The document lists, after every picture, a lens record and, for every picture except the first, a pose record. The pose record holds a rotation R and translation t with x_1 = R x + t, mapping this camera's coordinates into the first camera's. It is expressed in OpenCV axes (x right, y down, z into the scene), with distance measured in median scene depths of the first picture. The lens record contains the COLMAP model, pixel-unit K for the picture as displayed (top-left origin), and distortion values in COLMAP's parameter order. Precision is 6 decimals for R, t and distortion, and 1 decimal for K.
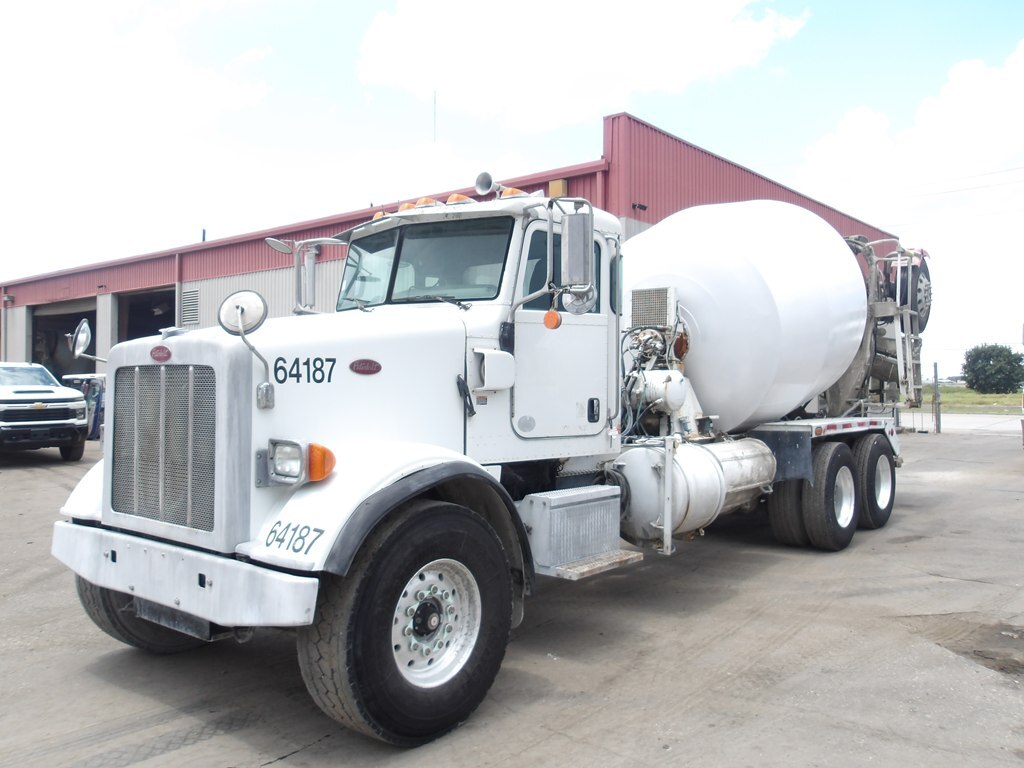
lens RADIAL K [[813.4, 0, 512.0], [0, 813.4, 384.0], [0, 0, 1]] dist [-0.005344, -0.002346]
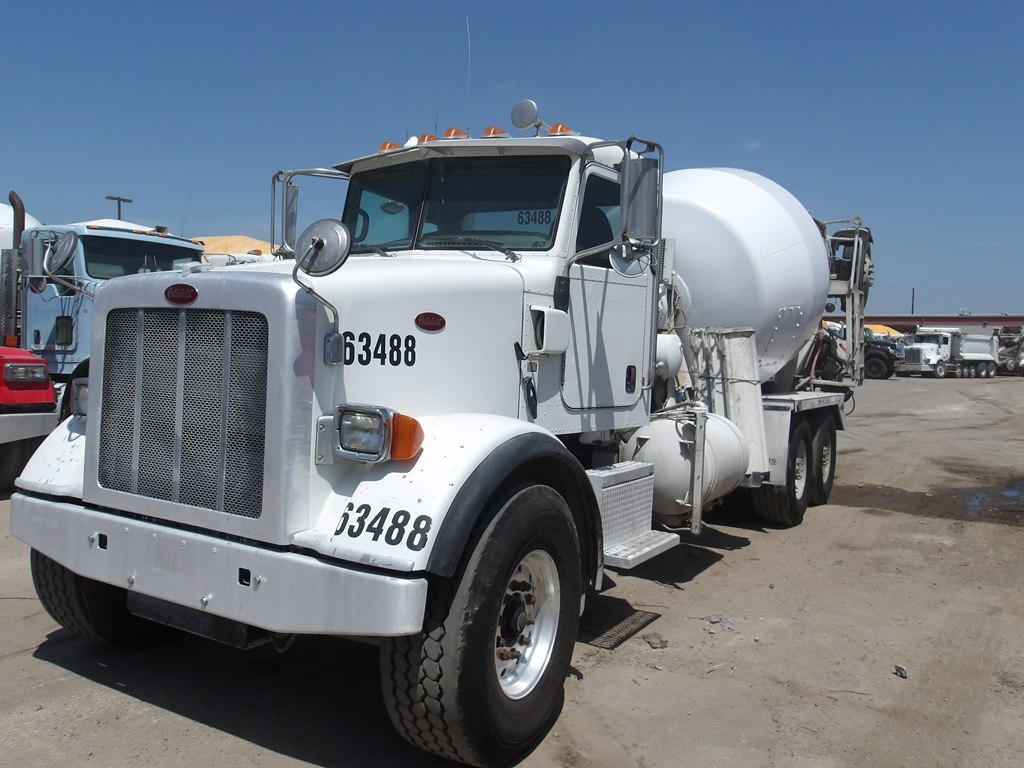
lens RADIAL K [[813.4, 0, 512.0], [0, 813.4, 384.0], [0, 0, 1]] dist [-0.005344, -0.002346]
pose [[0.988934, 0.030336, 0.145221, -0.199463], [-0.037011, 0.998368, 0.043487, 0.004144], [-0.143665, -0.048380, 0.988443, 0.140392]]
